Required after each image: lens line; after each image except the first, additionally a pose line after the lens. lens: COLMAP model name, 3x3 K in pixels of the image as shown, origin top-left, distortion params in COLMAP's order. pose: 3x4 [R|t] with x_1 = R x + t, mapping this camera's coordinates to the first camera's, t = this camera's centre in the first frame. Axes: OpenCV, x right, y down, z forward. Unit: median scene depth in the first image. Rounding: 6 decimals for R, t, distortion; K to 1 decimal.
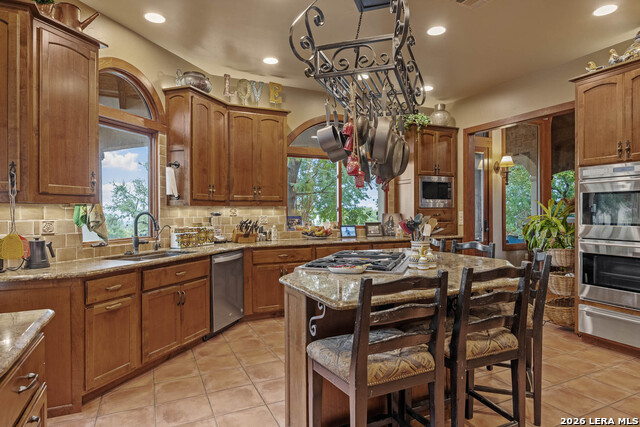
lens RADIAL K [[368.8, 0, 320.3], [0, 368.8, 213.2], [0, 0, 1]] dist [0.000982, 0.000125]
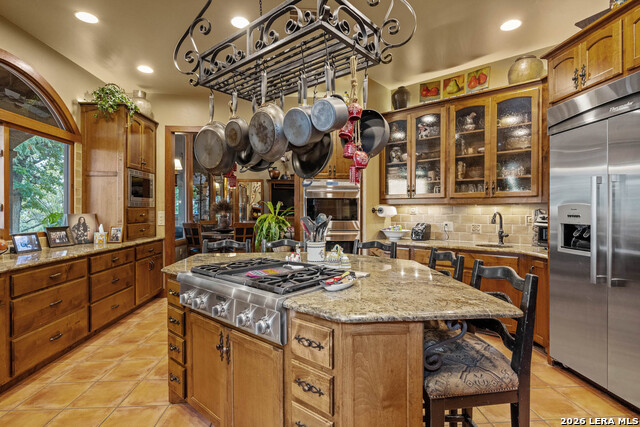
lens RADIAL K [[325.7, 0, 320.2], [0, 325.7, 213.6], [0, 0, 1]] dist [0.001582, -0.000169]
pose [[0.382688, -0.002209, 0.923875, -0.237219], [0.003138, 0.999994, 0.001091, 0.001133], [-0.923872, 0.002482, 0.382693, 0.302489]]
